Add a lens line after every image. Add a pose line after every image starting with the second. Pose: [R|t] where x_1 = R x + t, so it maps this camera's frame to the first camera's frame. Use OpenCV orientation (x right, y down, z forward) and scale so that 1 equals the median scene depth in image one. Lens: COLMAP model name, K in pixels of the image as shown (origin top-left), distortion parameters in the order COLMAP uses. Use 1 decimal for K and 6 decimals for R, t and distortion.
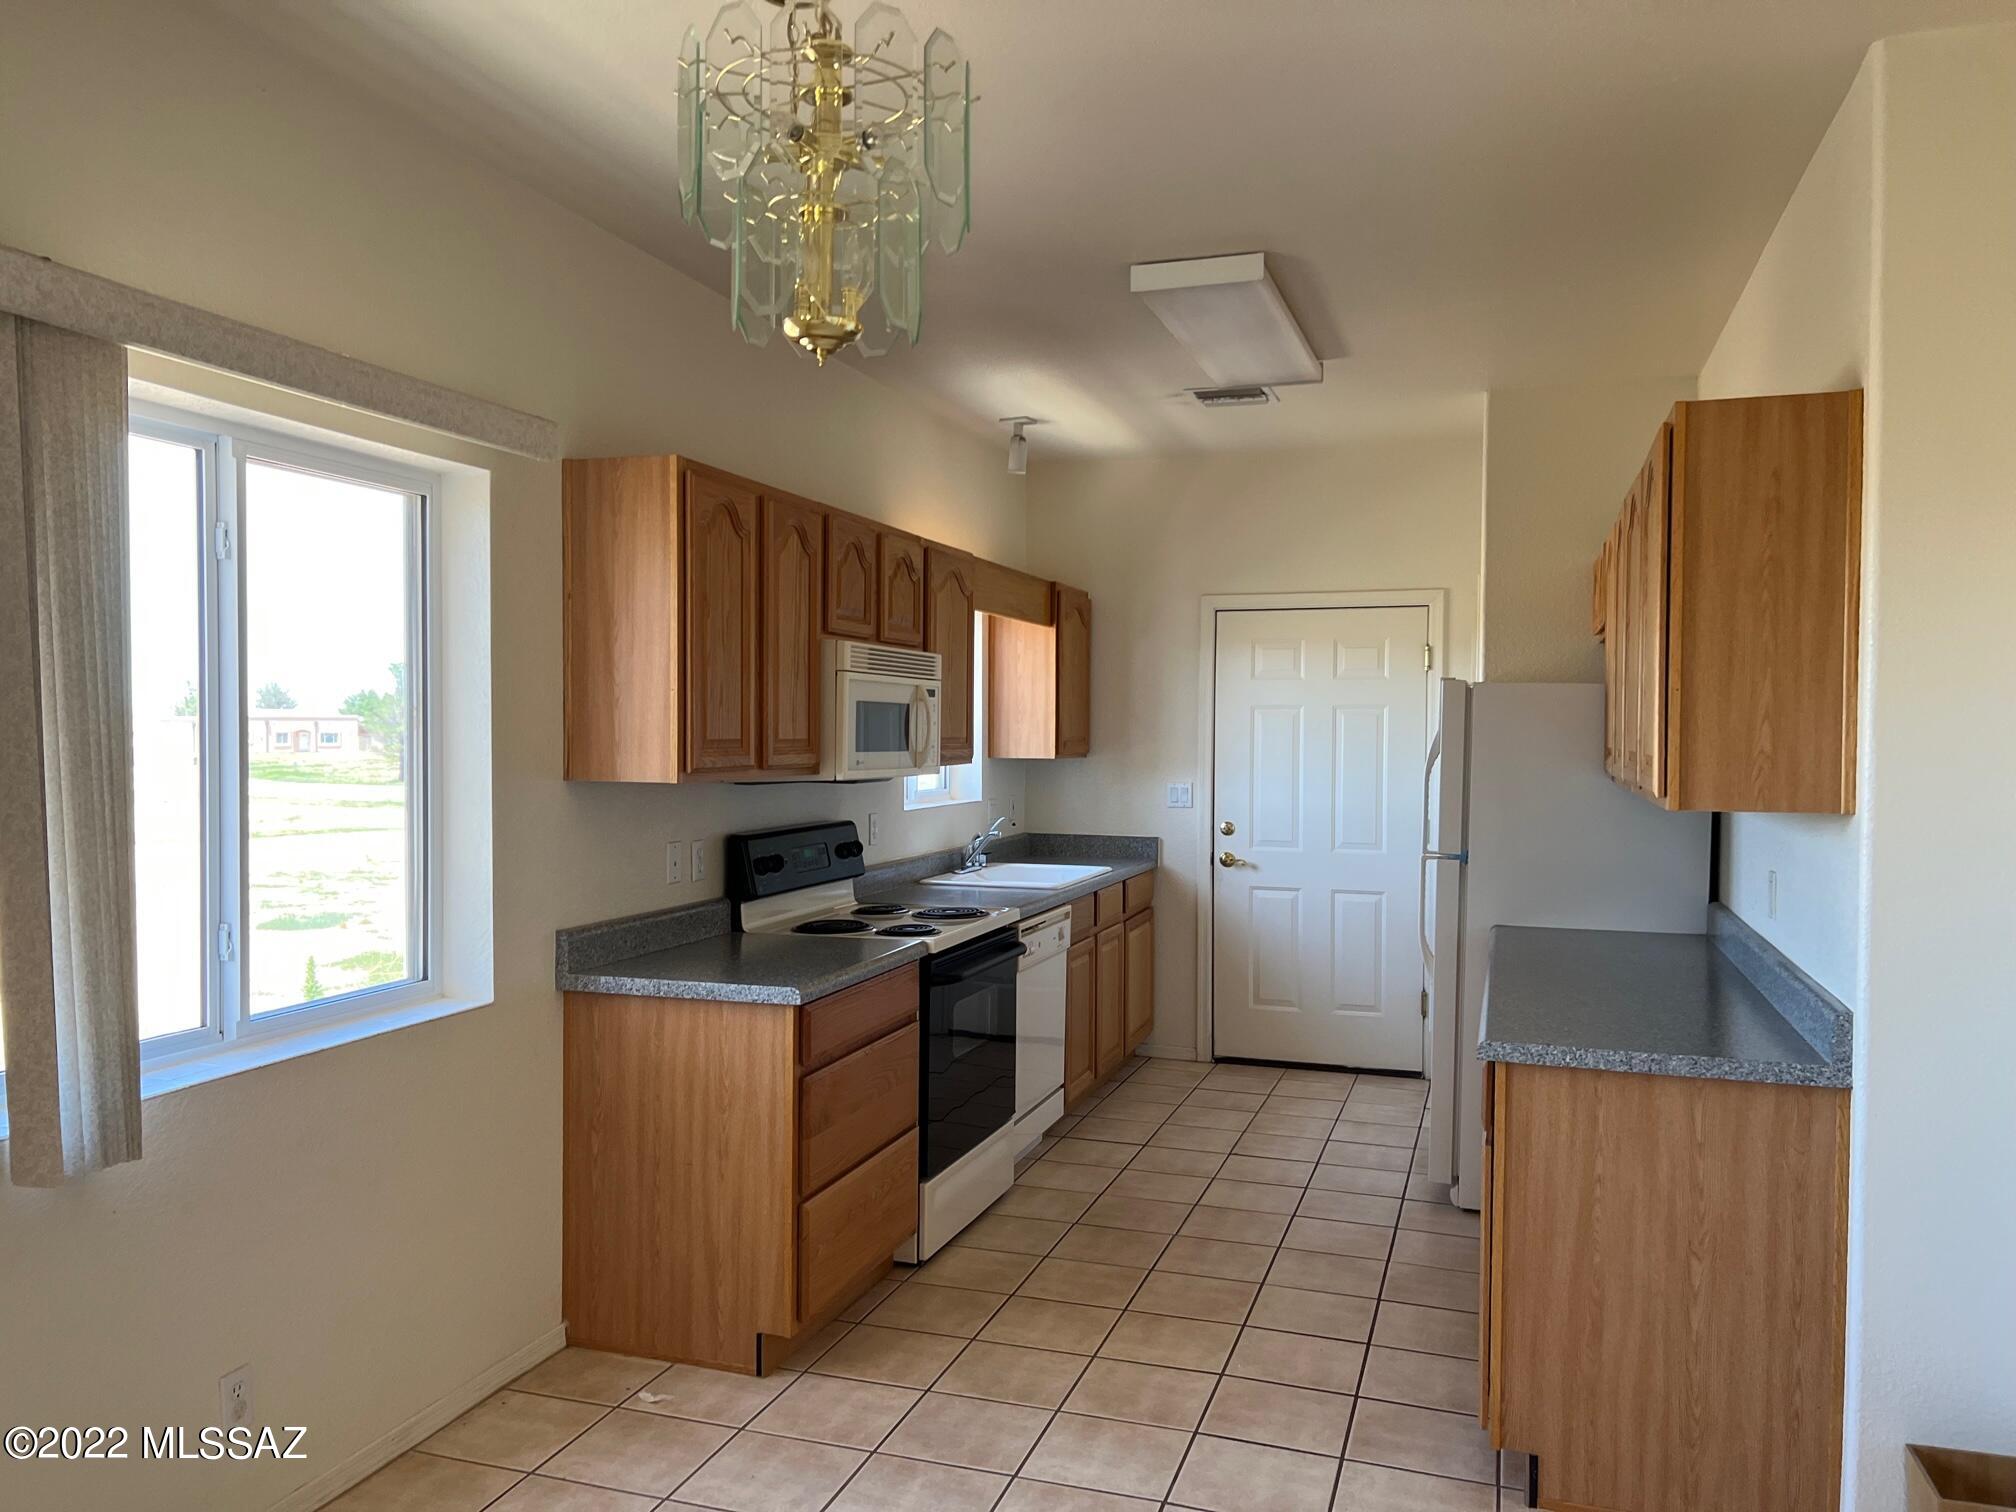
lens RADIAL K [[1513.1, 0, 992.6], [0, 1513.1, 762.7], [0, 0, 1]] dist [0.025512, -0.028124]
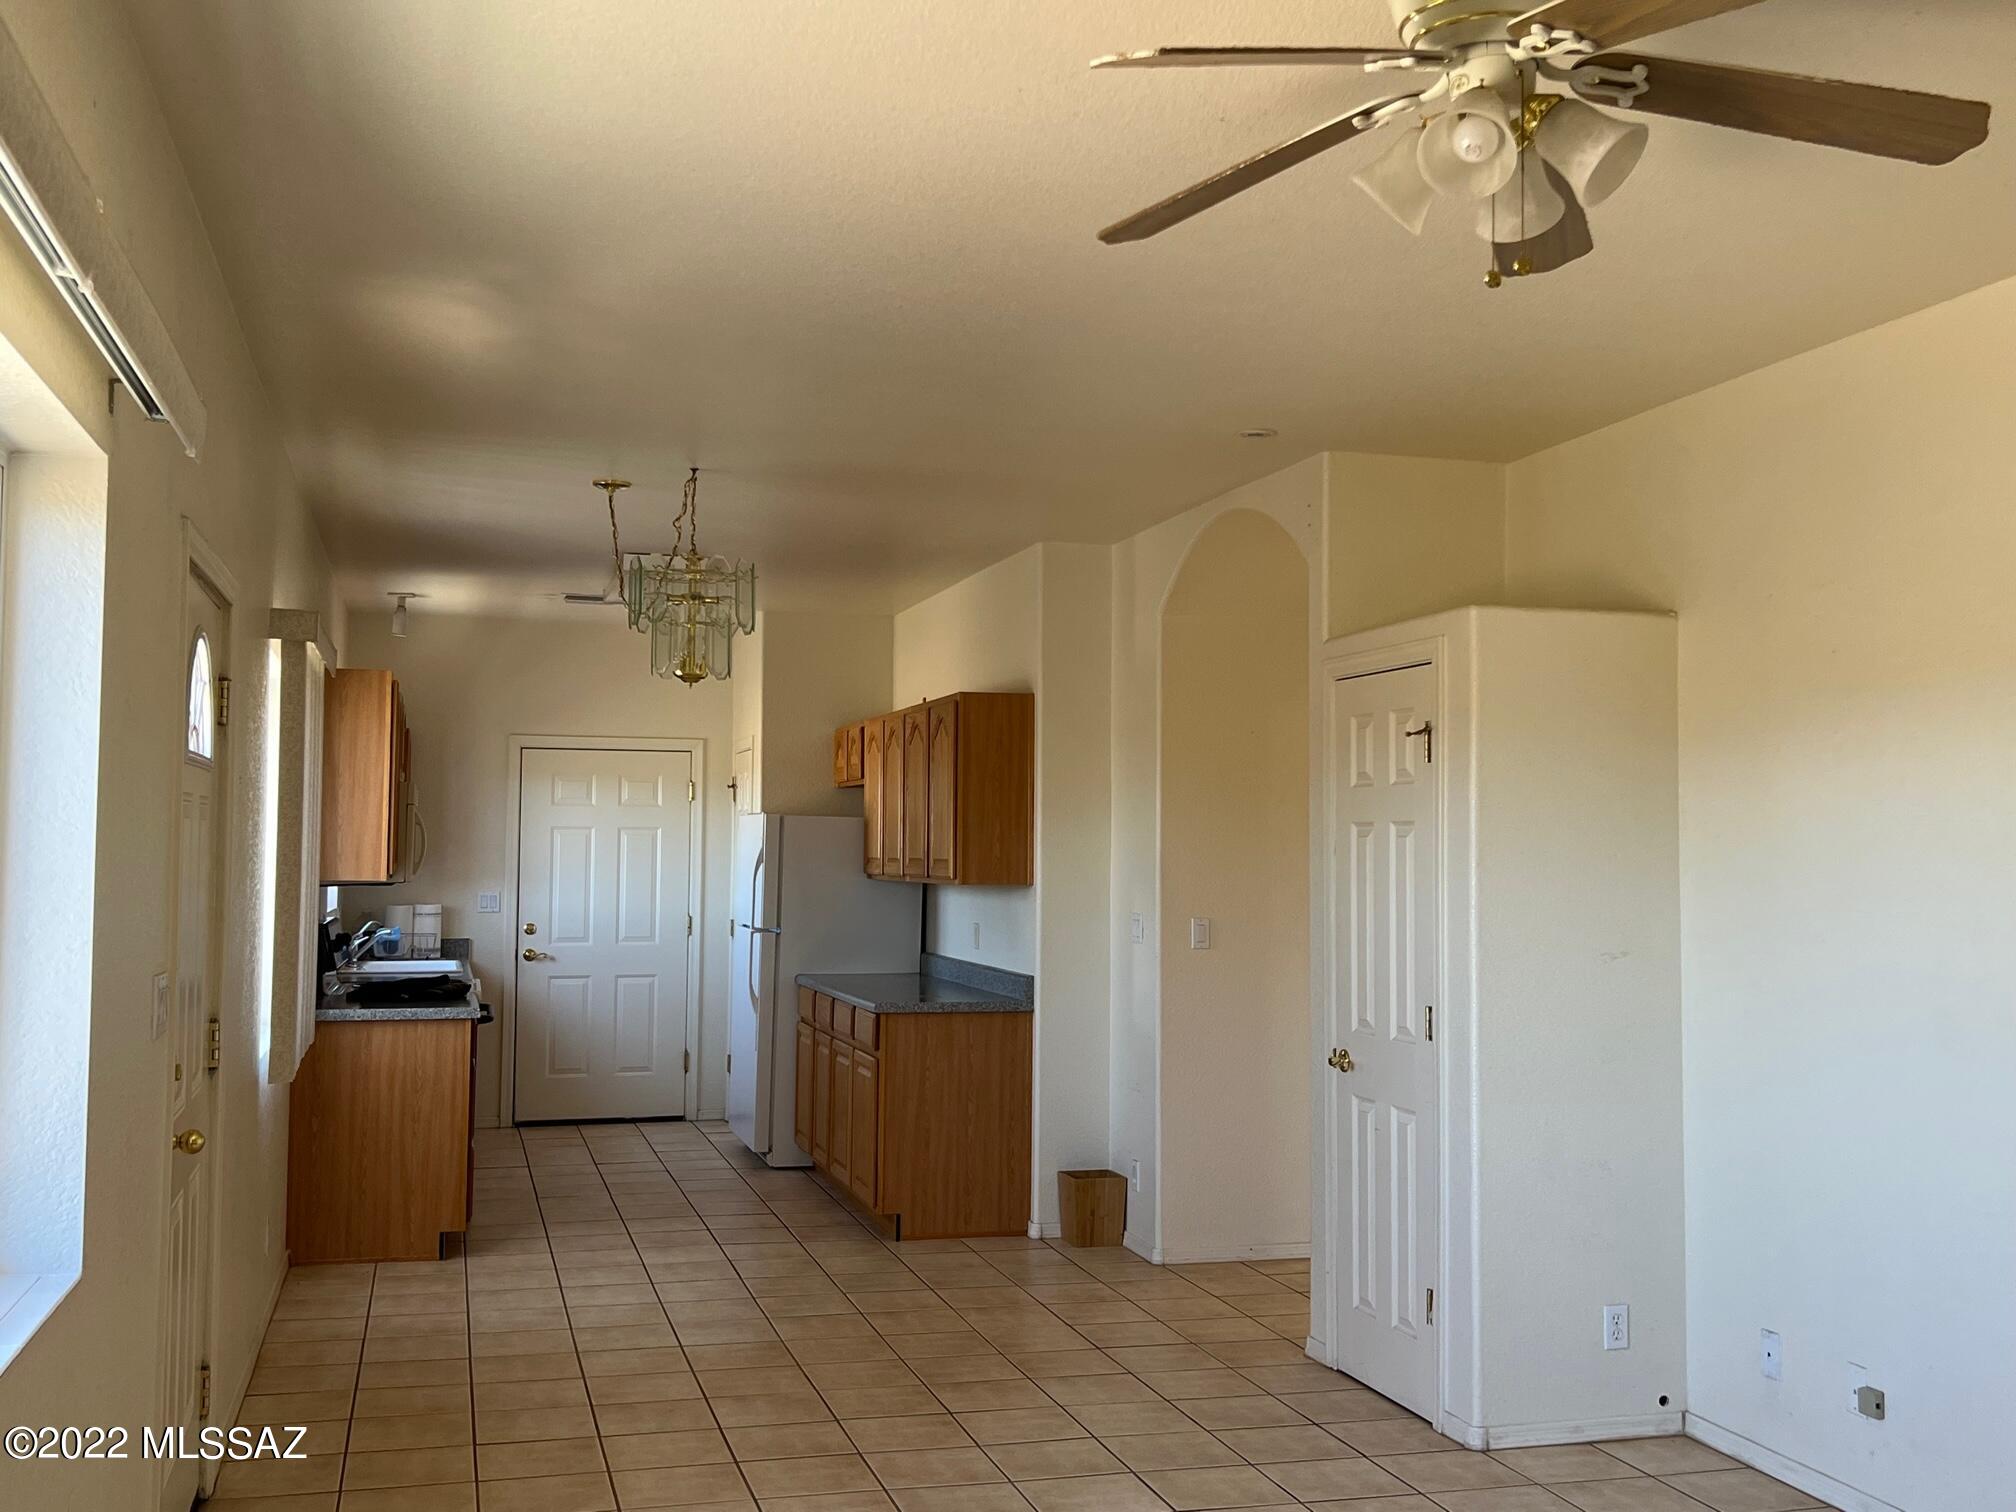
lens RADIAL K [[2071.8, 0, 997.3], [0, 2071.8, 754.9], [0, 0, 1]] dist [0.117063, 0.000000]
pose [[0.829848, 0.026979, 0.557337, -0.695189], [0.009841, 0.997967, -0.062962, 0.020545], [-0.557903, 0.057733, 0.827896, -0.883008]]
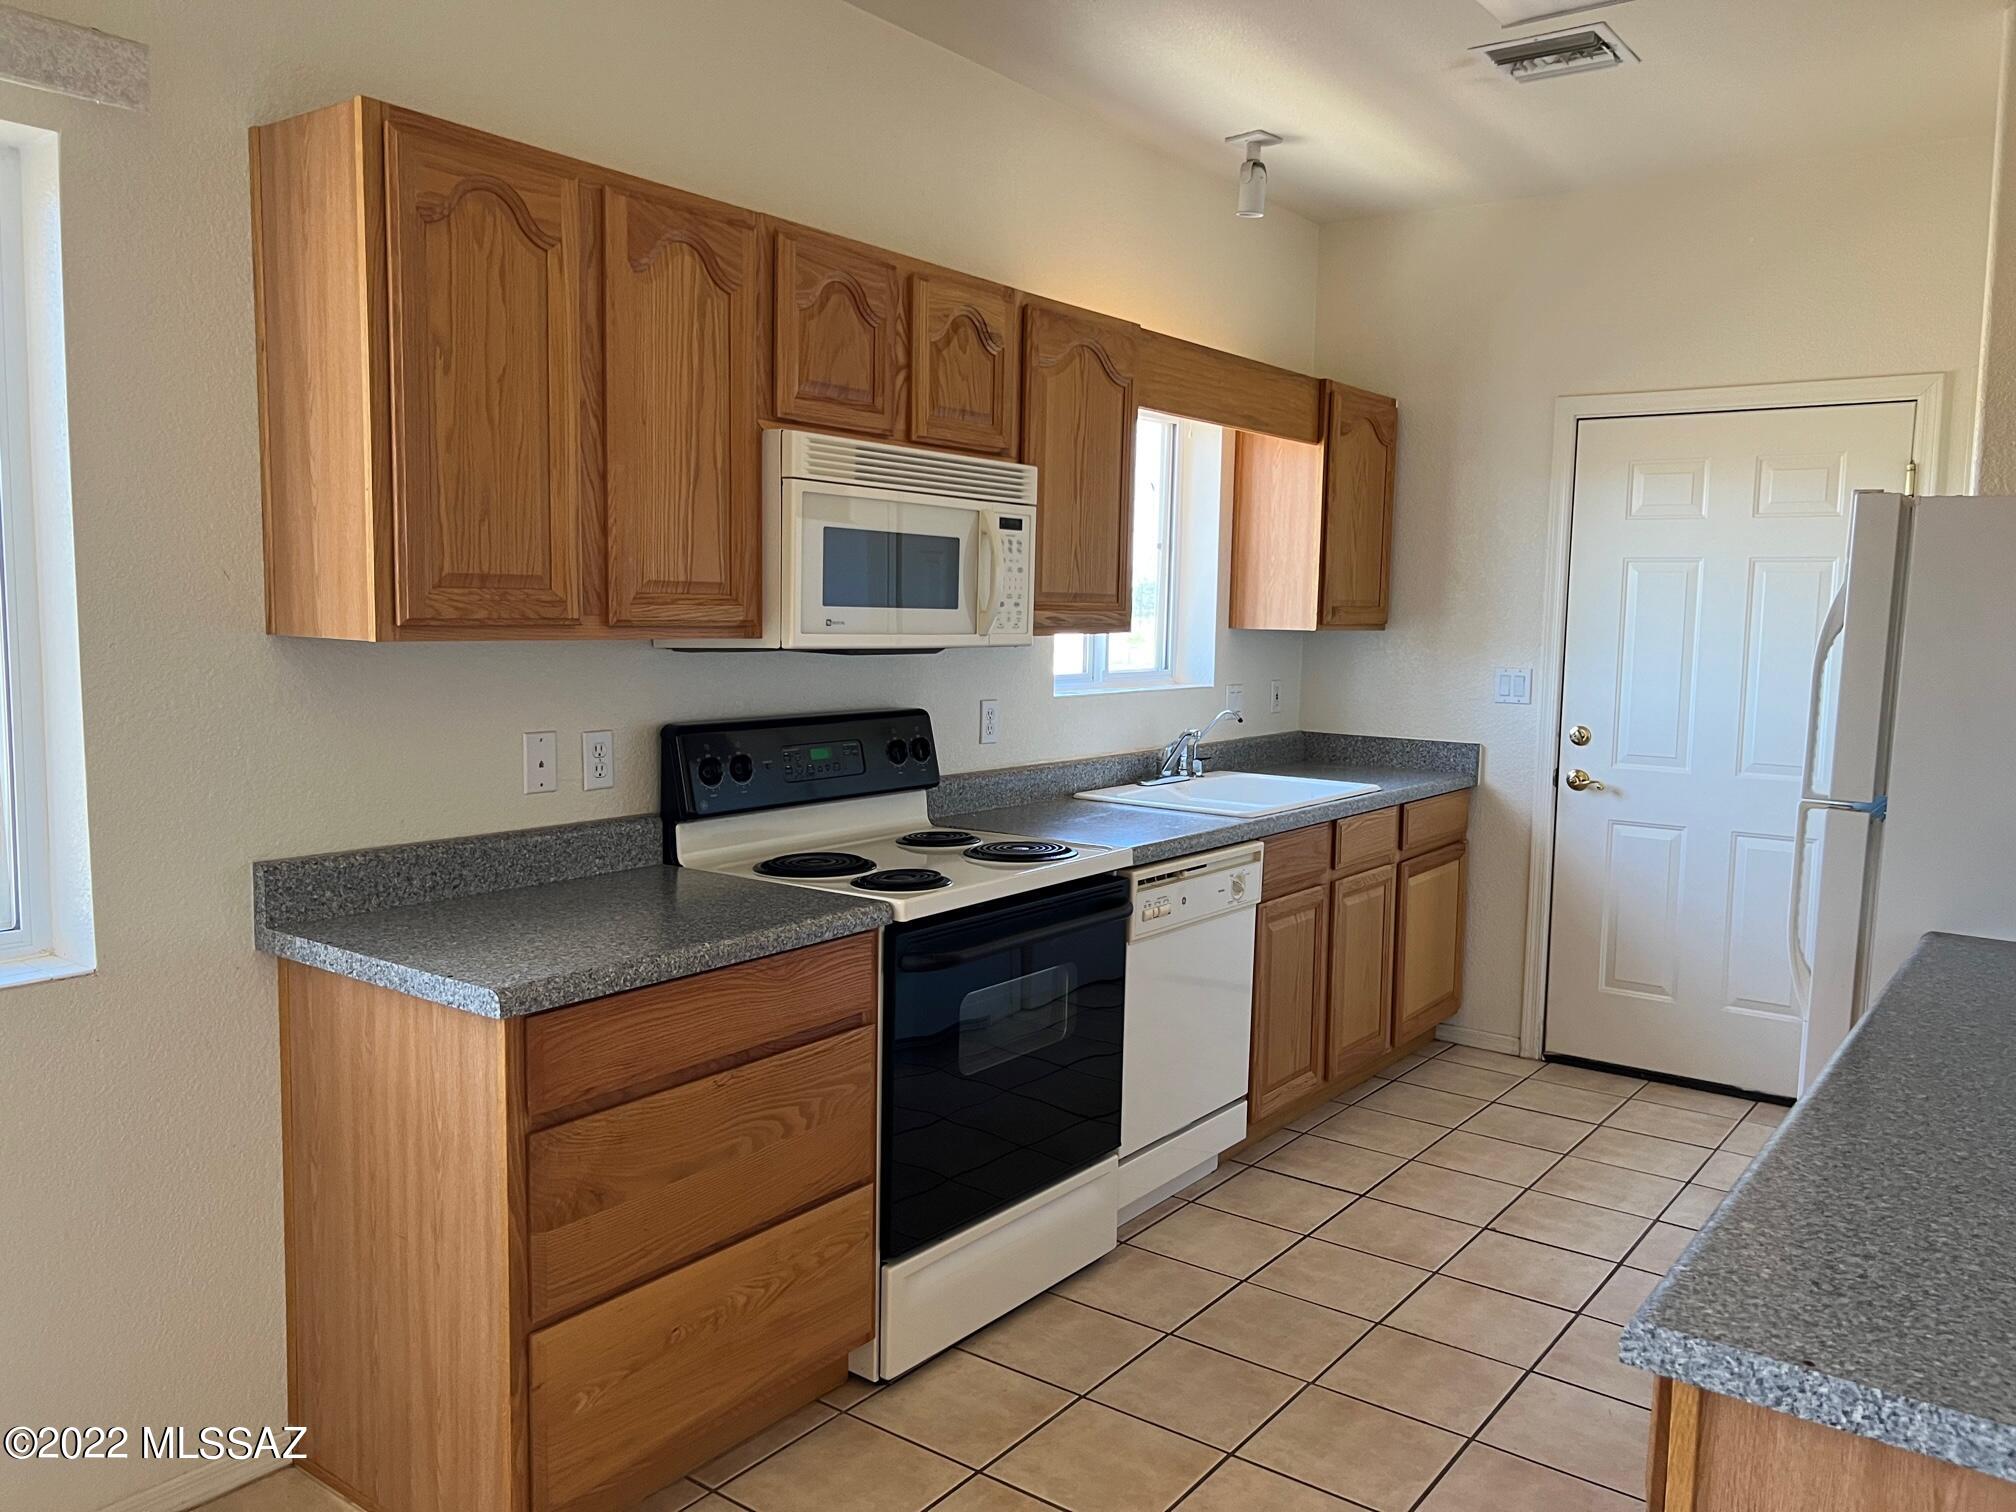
lens RADIAL K [[1513.1, 0, 1034.1], [0, 1513.1, 759.9], [0, 0, 1]] dist [0.025512, -0.028124]
pose [[0.953350, 0.042679, -0.298836, 0.186446], [-0.019537, 0.996603, 0.080005, 0.005189], [0.301235, -0.070434, 0.950945, 0.380932]]
